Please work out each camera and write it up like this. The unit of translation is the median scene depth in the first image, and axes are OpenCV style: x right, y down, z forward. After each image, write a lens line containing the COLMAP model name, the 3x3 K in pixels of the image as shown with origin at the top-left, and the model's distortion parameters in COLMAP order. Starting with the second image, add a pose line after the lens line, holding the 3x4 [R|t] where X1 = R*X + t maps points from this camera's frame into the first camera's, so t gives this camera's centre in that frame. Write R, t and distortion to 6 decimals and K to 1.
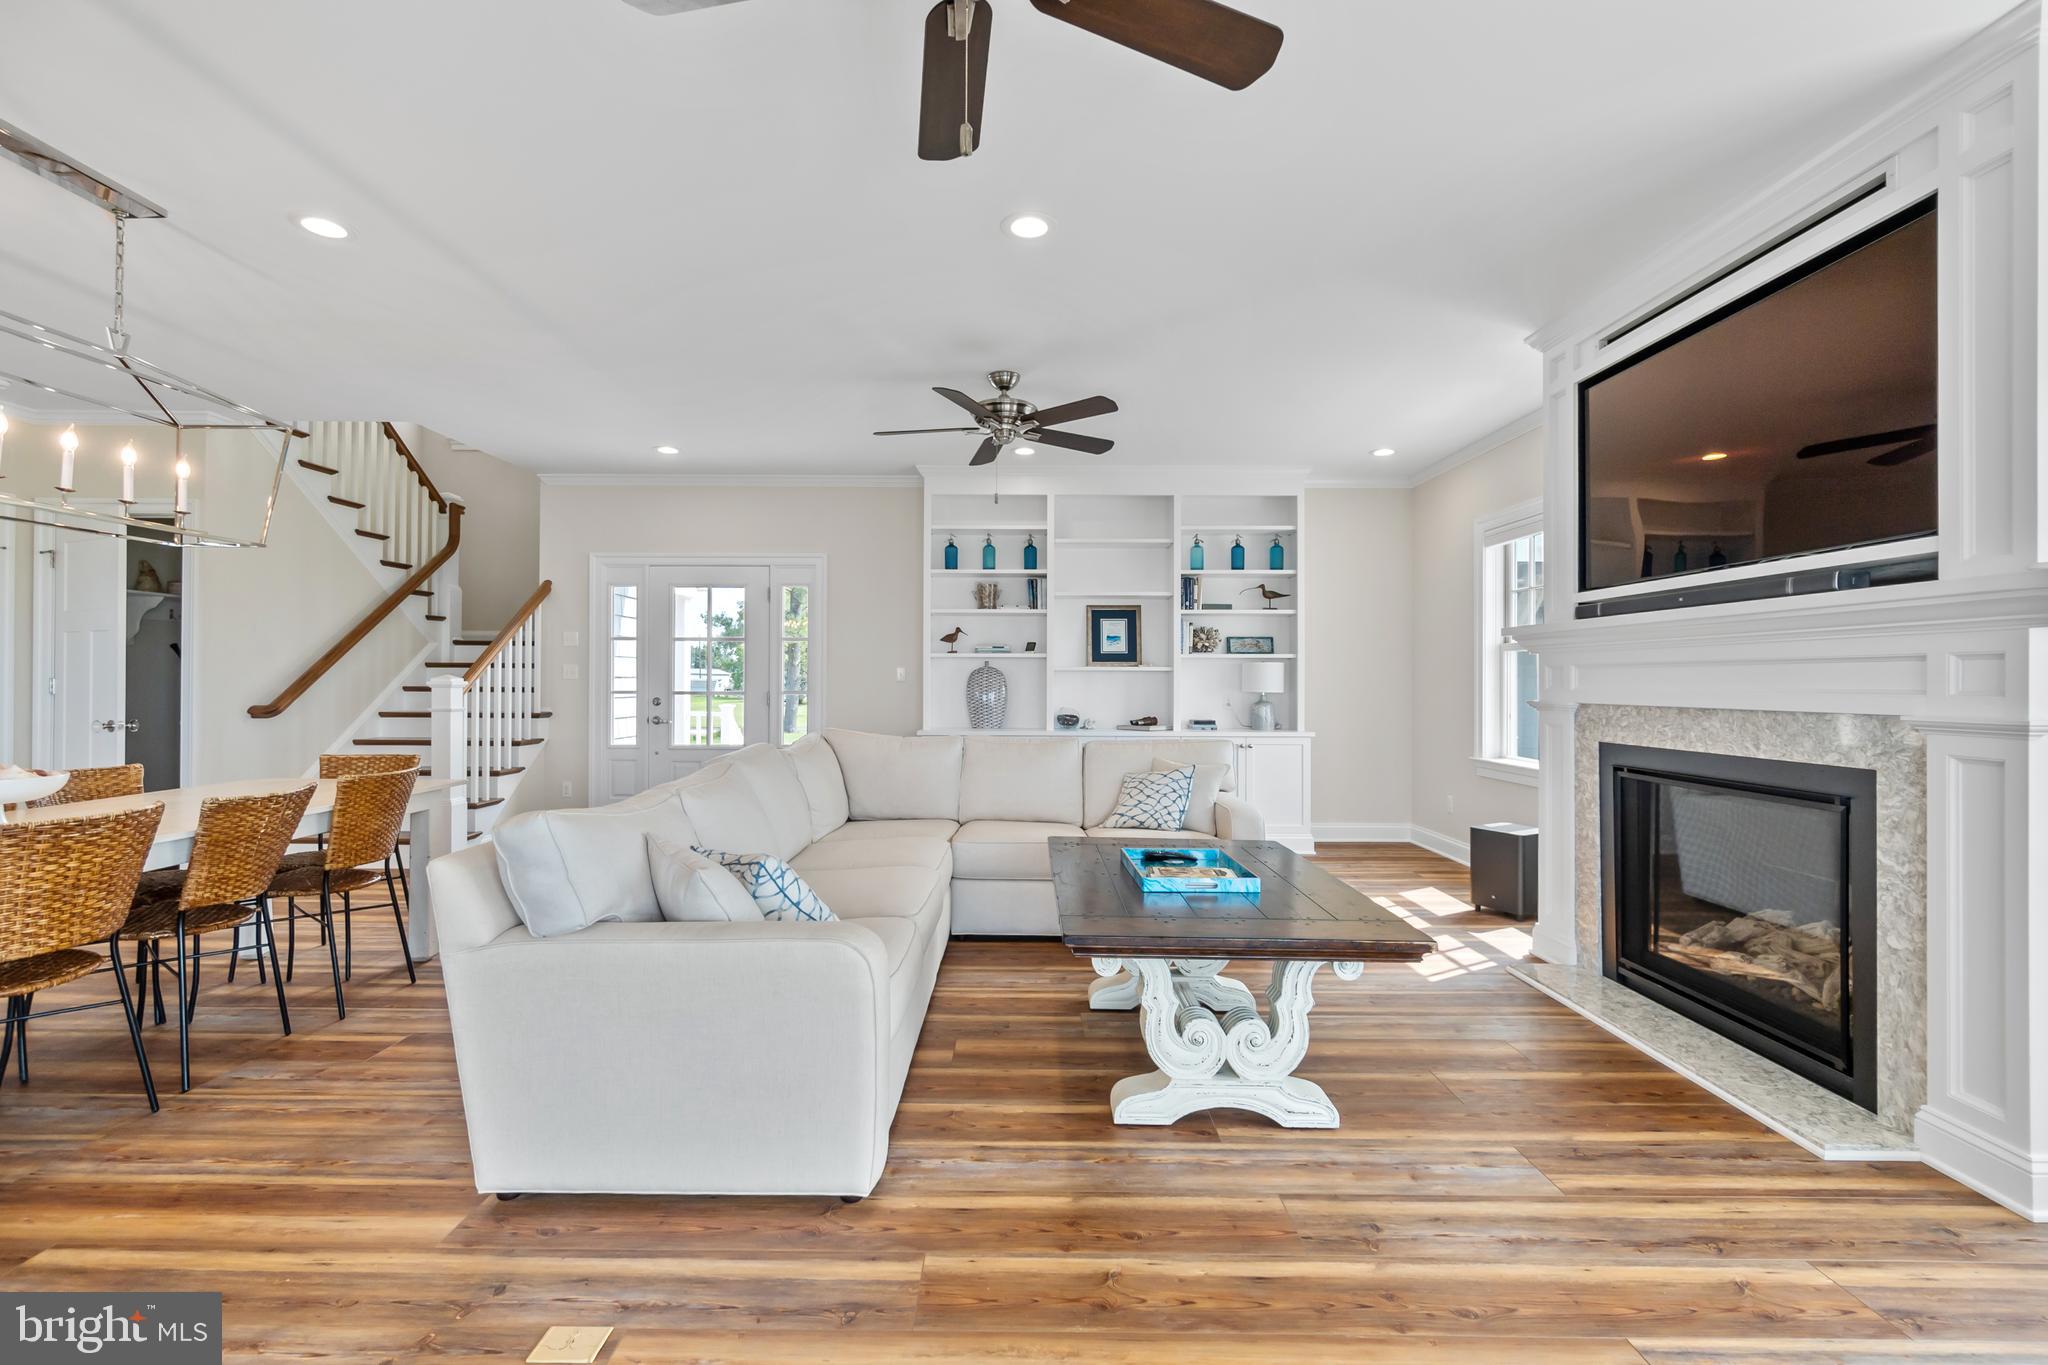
lens RADIAL K [[889.0, 0, 1015.8], [0, 889.0, 676.6], [0, 0, 1]] dist [-0.006592, 0.002274]
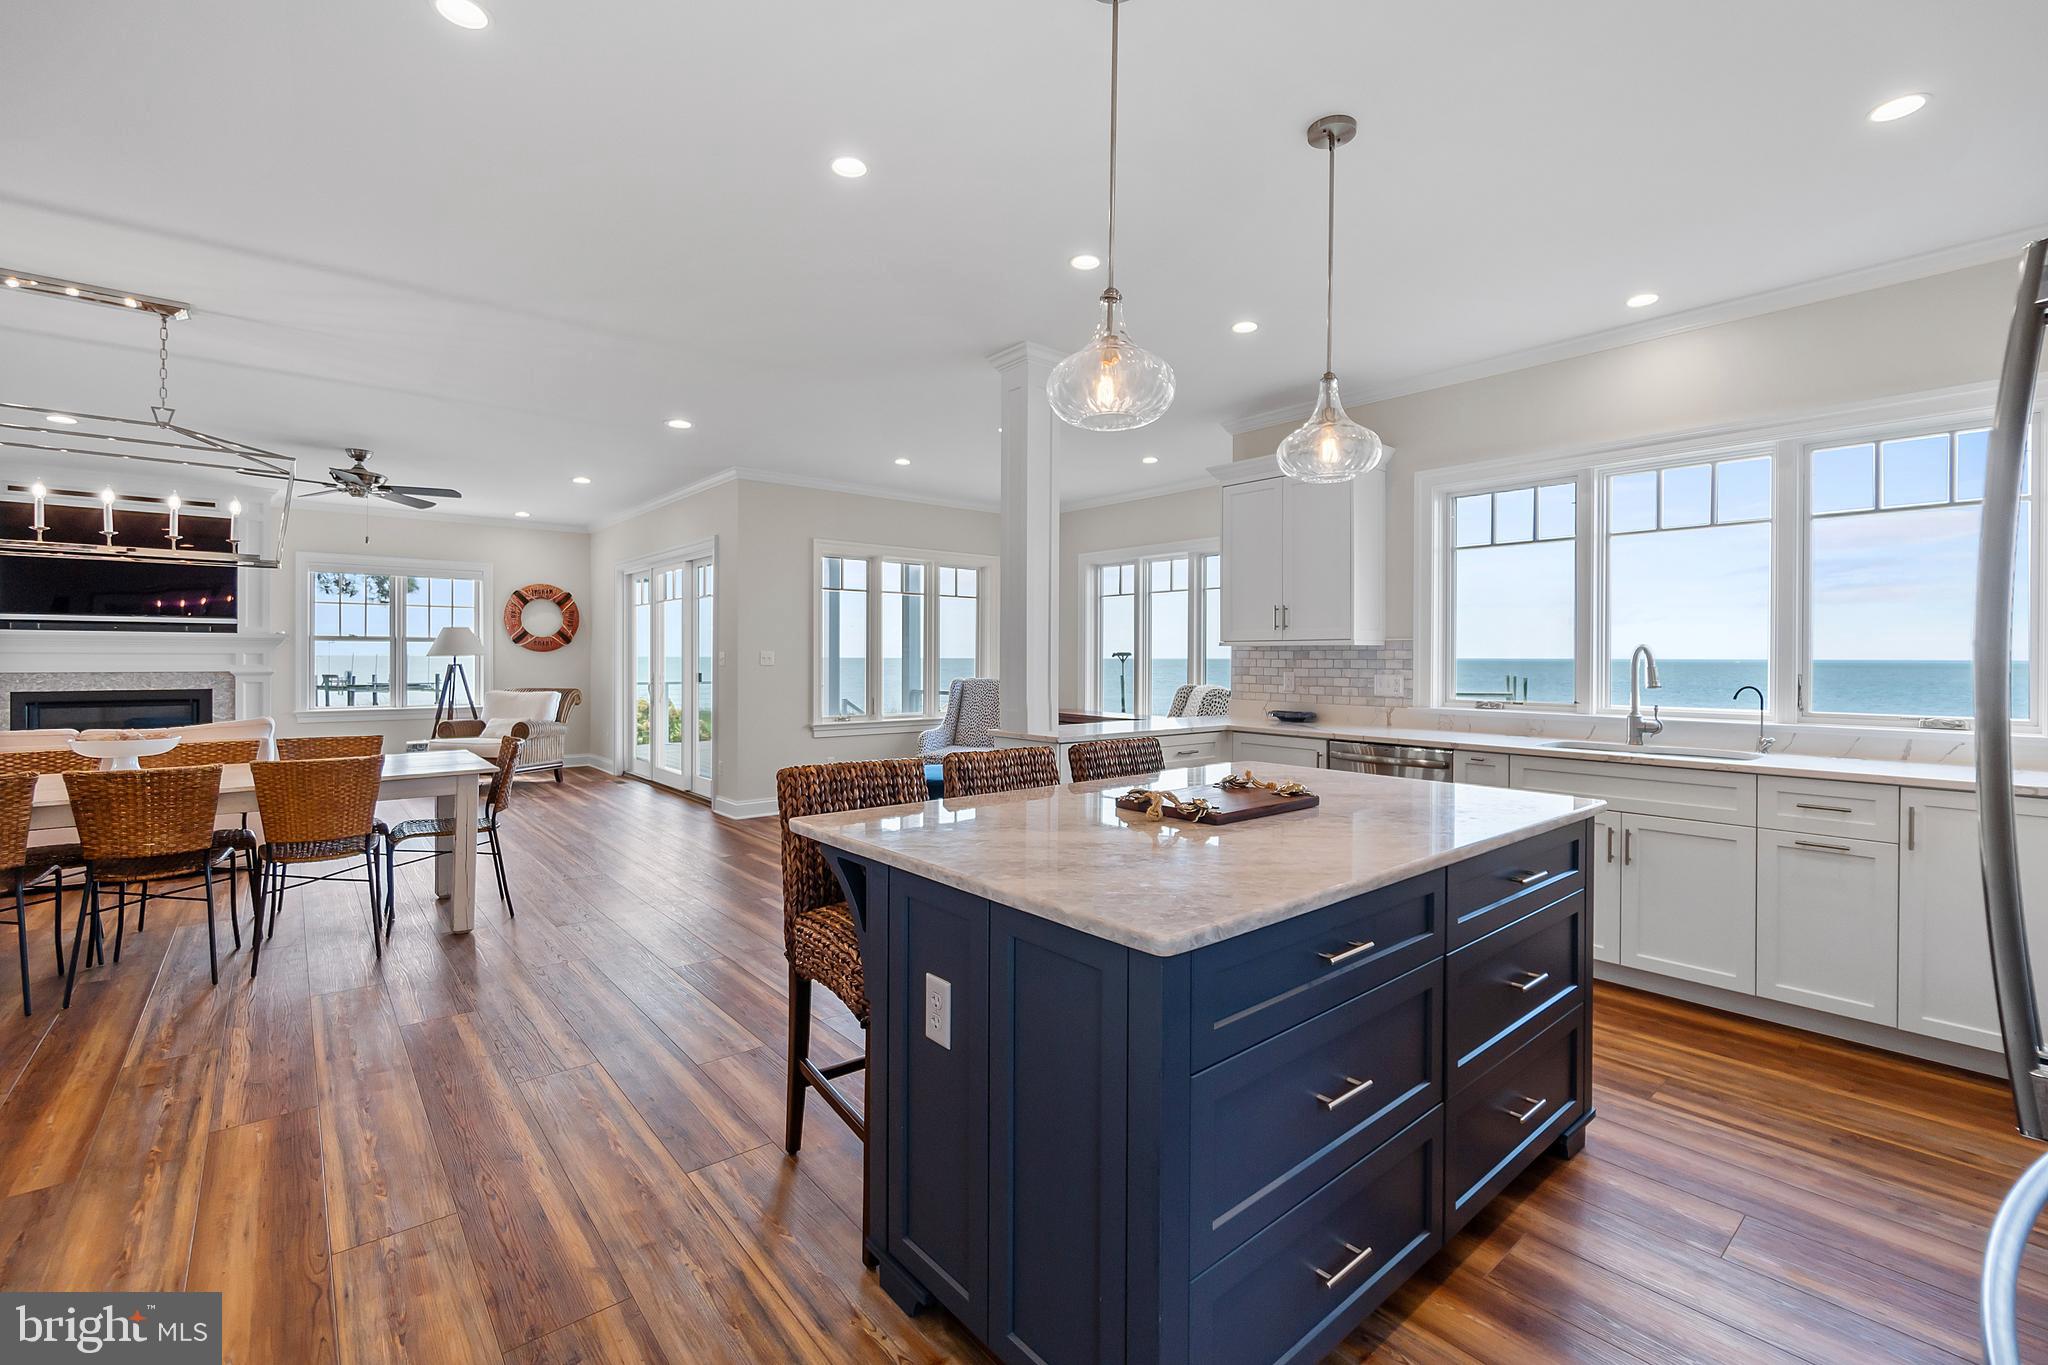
lens RADIAL K [[889.0, 0, 1025.7], [0, 889.0, 659.9], [0, 0, 1]] dist [-0.006592, 0.002274]
pose [[-0.642114, -0.011900, 0.766517, -3.211066], [-0.011640, 0.999916, 0.005773, -0.049150], [-0.766521, -0.005216, -0.642198, 0.771616]]
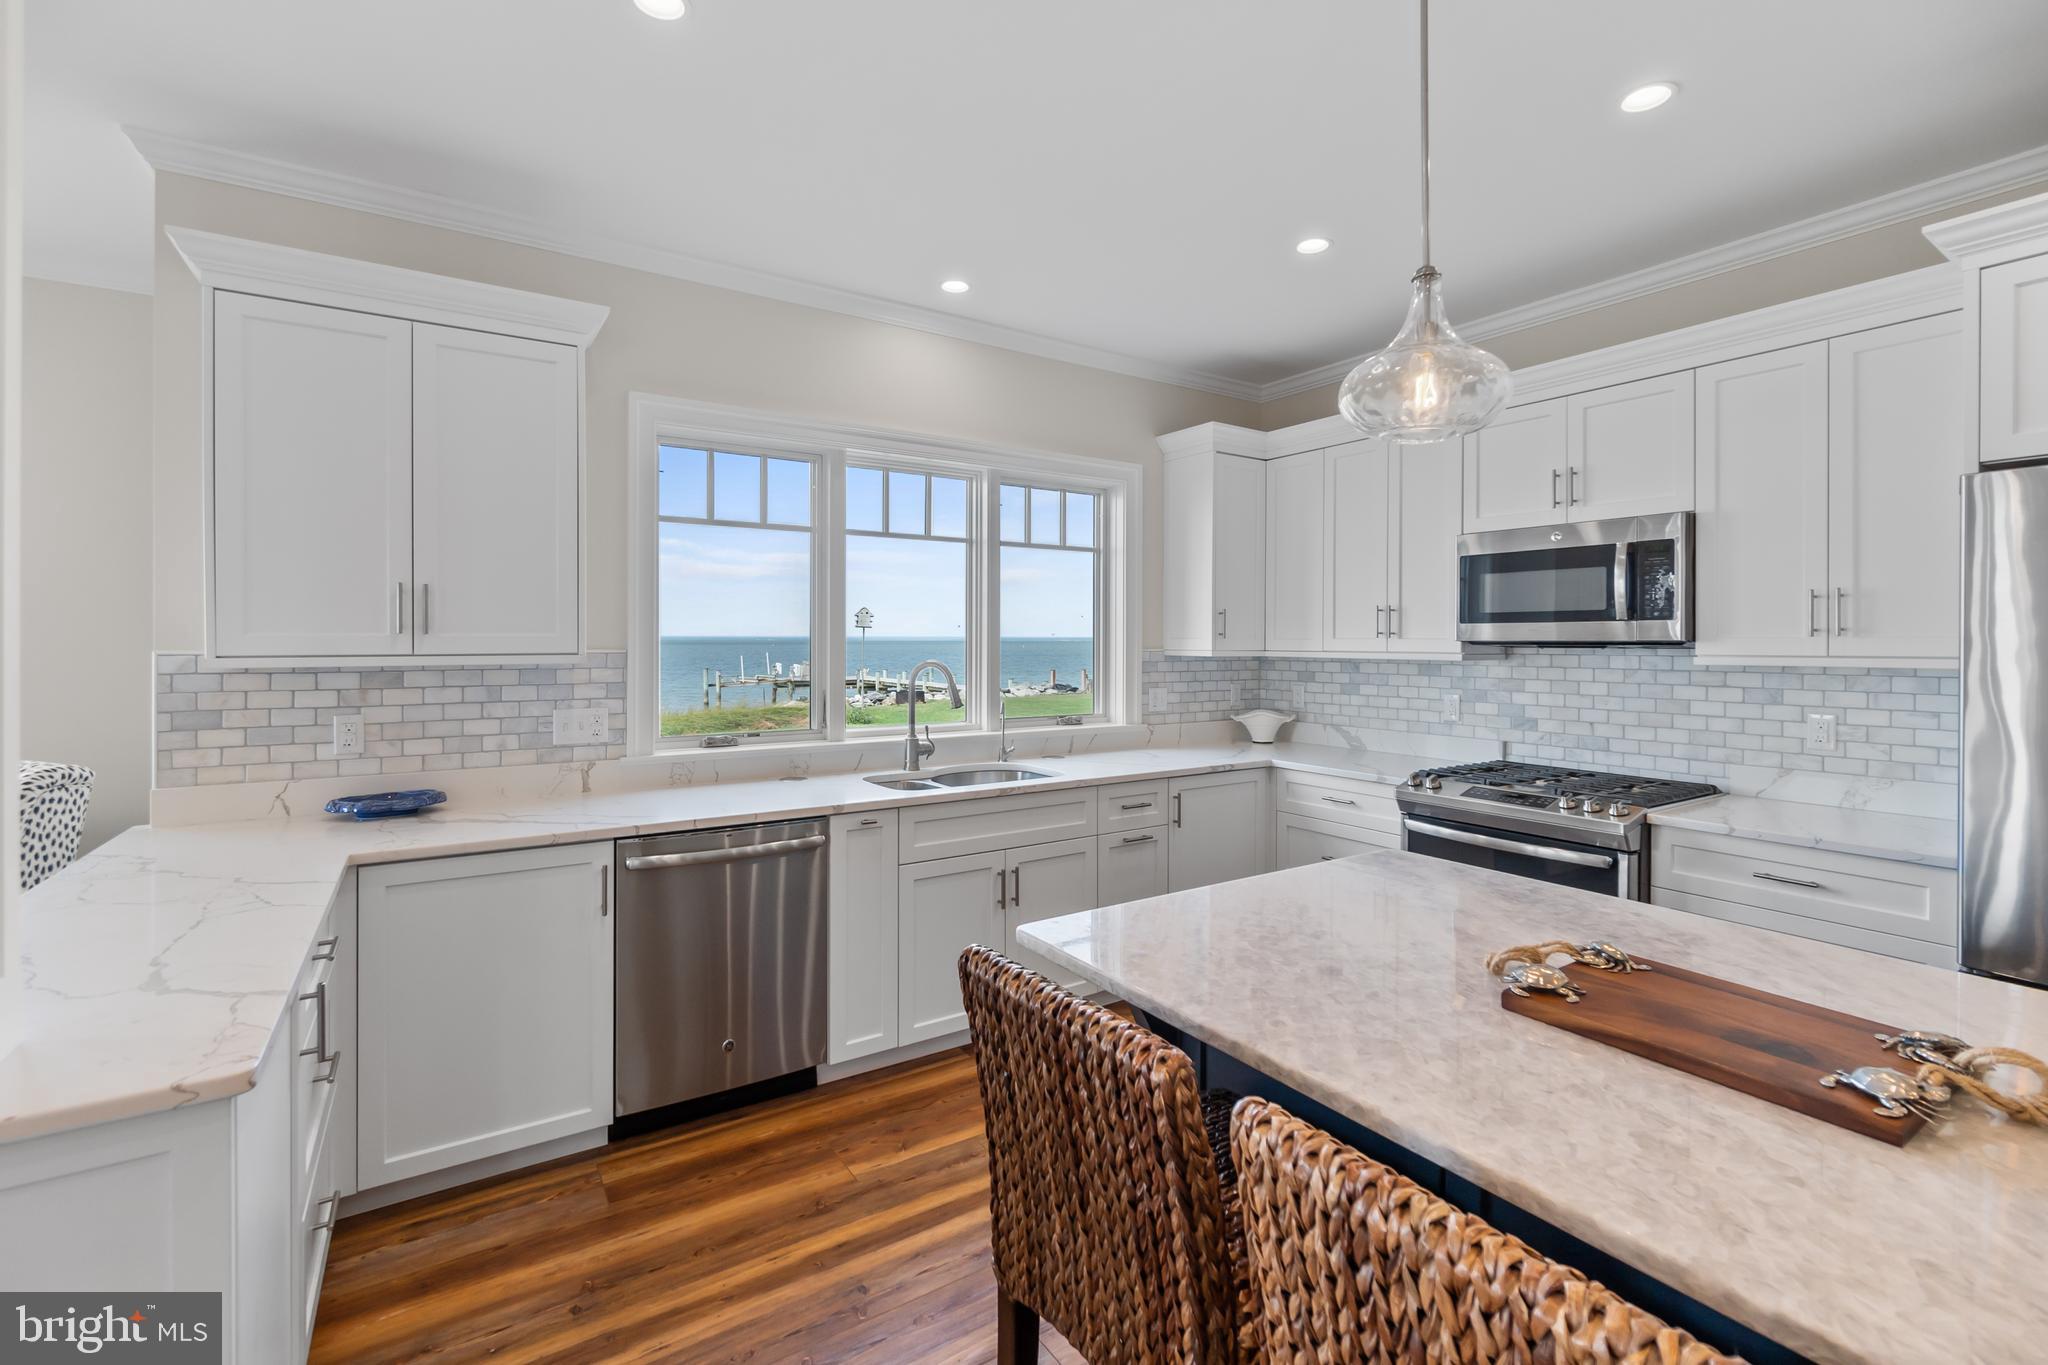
lens RADIAL K [[889.0, 0, 1017.5], [0, 889.0, 647.2], [0, 0, 1]] dist [-0.006592, 0.002274]
pose [[-0.839407, -0.004512, -0.543484, -2.085387], [-0.006093, 0.999981, 0.001109, -0.101769], [0.543469, 0.004243, -0.839418, 0.235830]]
